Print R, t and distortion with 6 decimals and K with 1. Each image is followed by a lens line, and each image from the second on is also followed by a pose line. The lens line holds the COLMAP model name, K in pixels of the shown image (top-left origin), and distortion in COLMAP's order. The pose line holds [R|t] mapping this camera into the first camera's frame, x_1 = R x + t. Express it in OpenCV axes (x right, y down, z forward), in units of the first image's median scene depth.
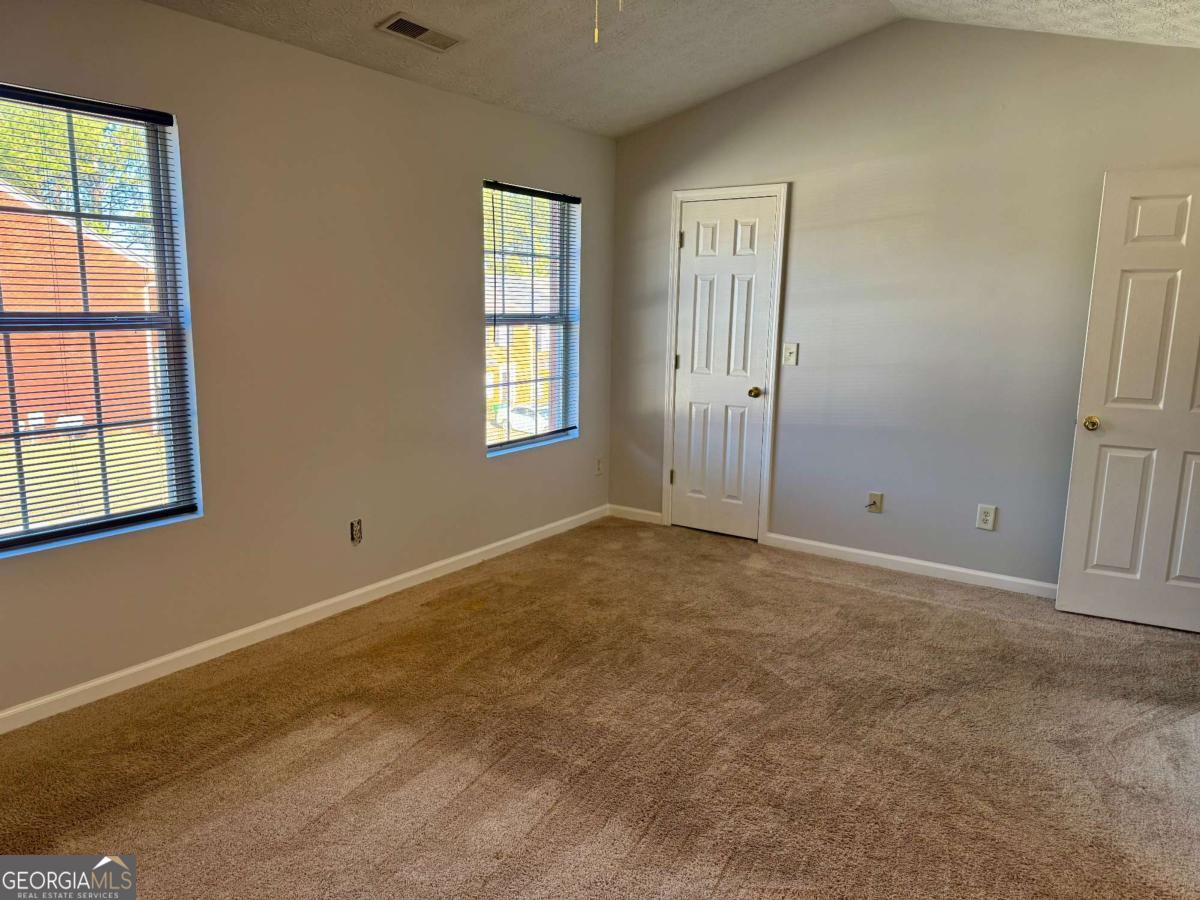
lens RADIAL K [[846.6, 0, 605.9], [0, 846.6, 448.6], [0, 0, 1]] dist [0.120647, -0.174594]
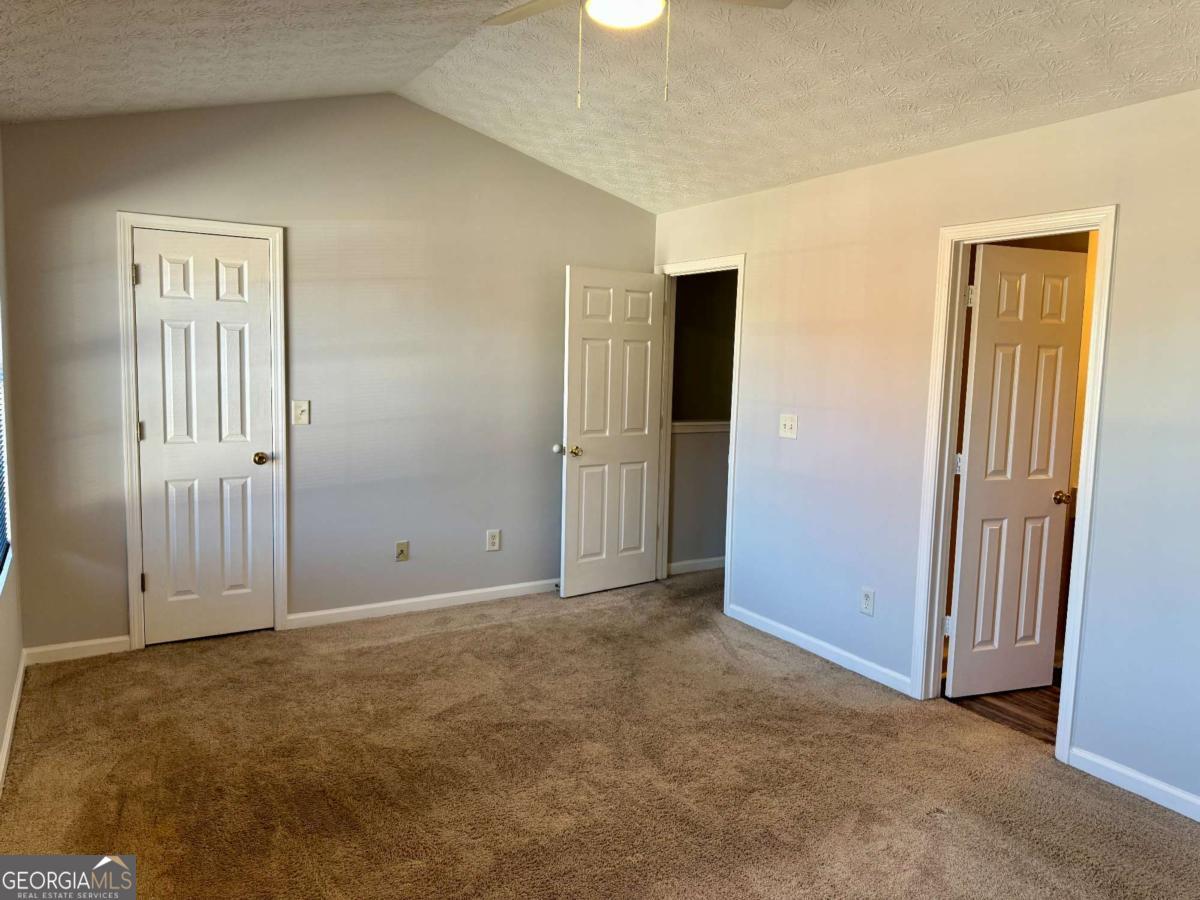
lens RADIAL K [[834.4, 0, 616.8], [0, 834.4, 431.6], [0, 0, 1]] dist [0.123274, -0.166197]
pose [[0.416134, -0.085877, 0.905239, -0.510175], [0.136174, 0.990189, 0.031337, -0.079885], [-0.899049, 0.110229, 0.423746, 0.344639]]
